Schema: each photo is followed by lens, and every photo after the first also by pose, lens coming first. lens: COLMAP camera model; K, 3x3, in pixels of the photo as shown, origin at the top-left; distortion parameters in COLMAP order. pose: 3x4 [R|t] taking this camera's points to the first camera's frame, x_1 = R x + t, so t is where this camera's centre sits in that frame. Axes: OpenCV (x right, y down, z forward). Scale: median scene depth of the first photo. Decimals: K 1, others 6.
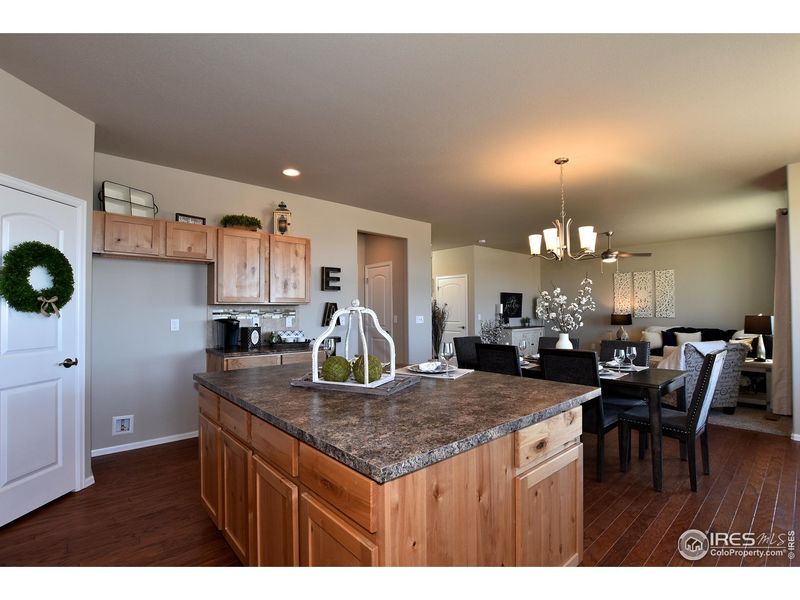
lens RADIAL K [[399.8, 0, 400.0], [0, 399.8, 300.0], [0, 0, 1]] dist [0.001426, 0.000103]
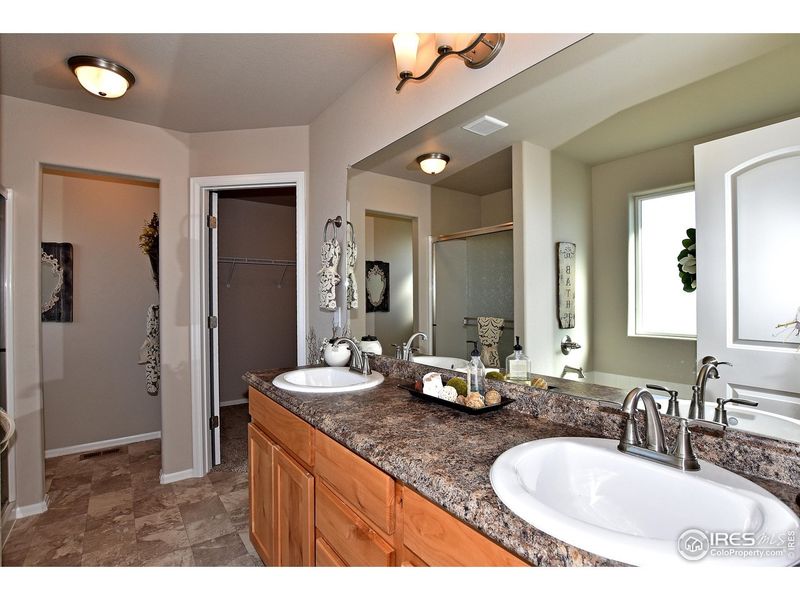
lens RADIAL K [[399.8, 0, 400.0], [0, 399.8, 300.0], [0, 0, 1]] dist [0.001426, 0.000103]
pose [[-0.996403, 0.008439, 0.084315, 0.073720], [0.006849, 0.999794, -0.019127, 0.063120], [-0.084459, -0.018481, -0.996256, 1.651781]]
